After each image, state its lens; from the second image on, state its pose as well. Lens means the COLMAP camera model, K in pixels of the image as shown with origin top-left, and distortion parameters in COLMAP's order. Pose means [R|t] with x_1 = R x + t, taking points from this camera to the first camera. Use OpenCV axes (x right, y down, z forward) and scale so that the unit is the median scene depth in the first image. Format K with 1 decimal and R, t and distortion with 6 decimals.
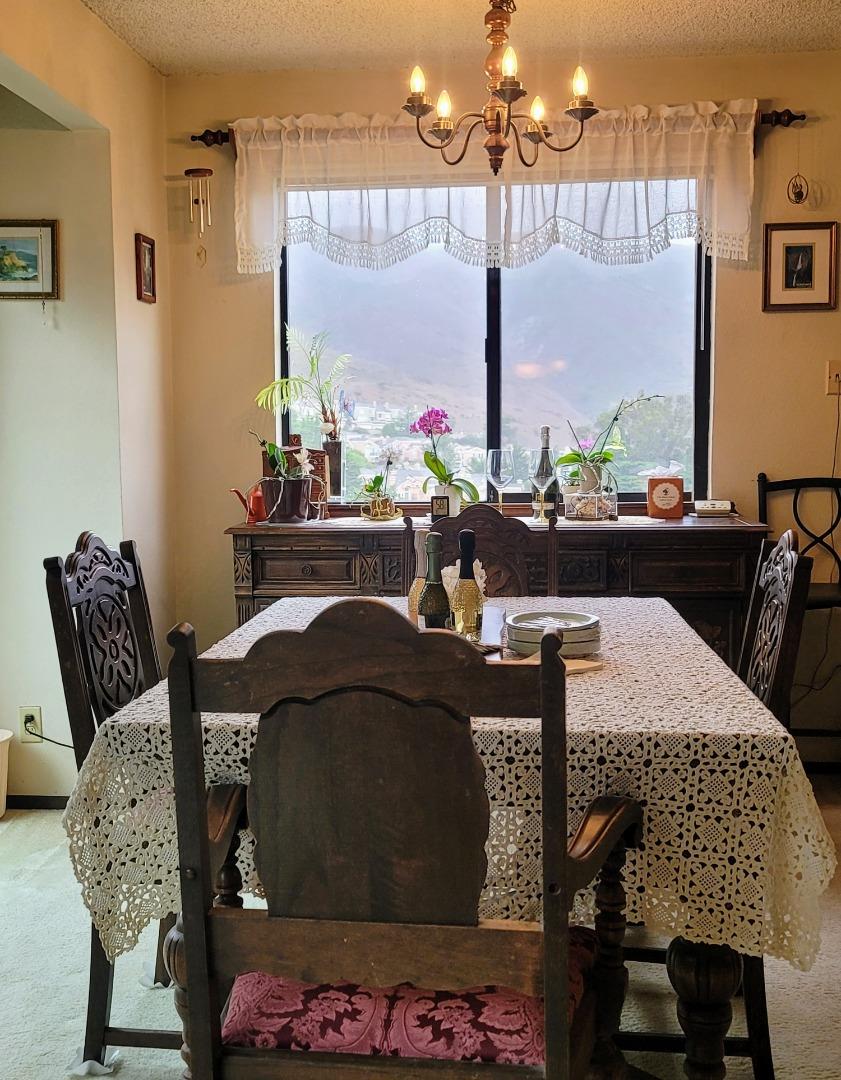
lens RADIAL K [[1269.6, 0, 420.5], [0, 1269.6, 540.0], [0, 0, 1]] dist [0.093818, -0.231362]
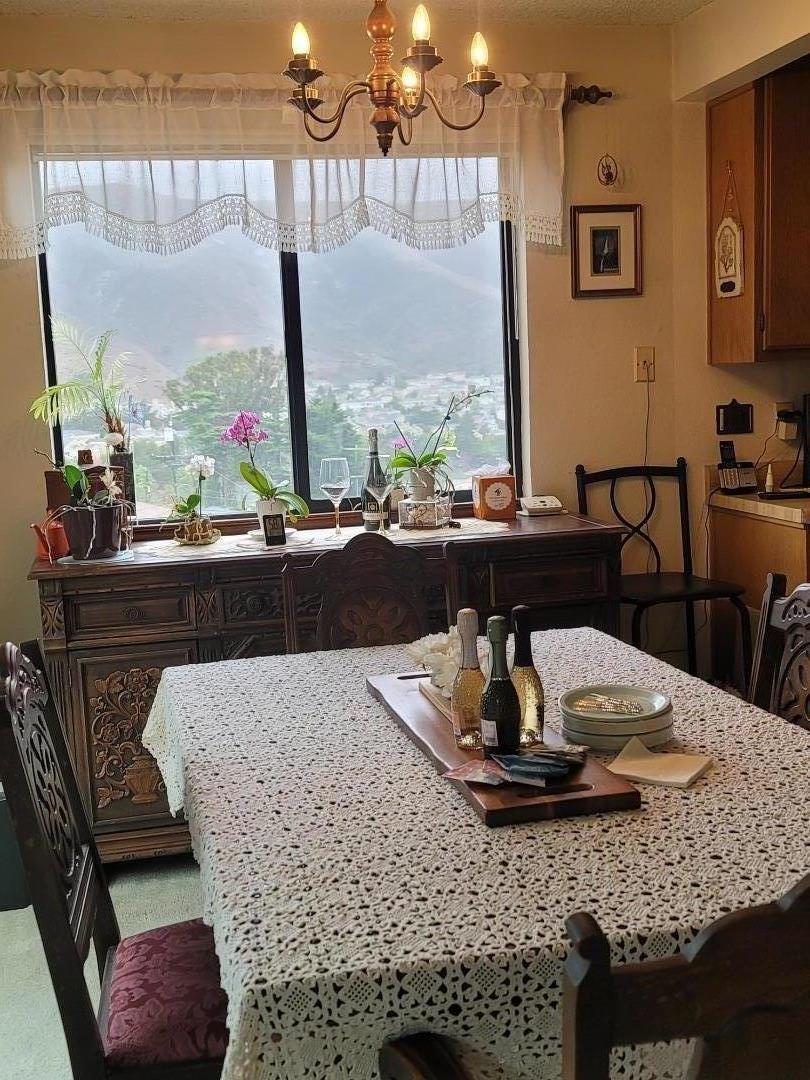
lens RADIAL K [[1226.4, 0, 405.0], [0, 1226.4, 540.0], [0, 0, 1]] dist [0.122564, -0.294764]
pose [[0.952667, -0.073019, 0.295118, -0.143847], [0.061083, 0.996906, 0.049478, -0.051093], [-0.297817, -0.029110, 0.954179, 0.145244]]
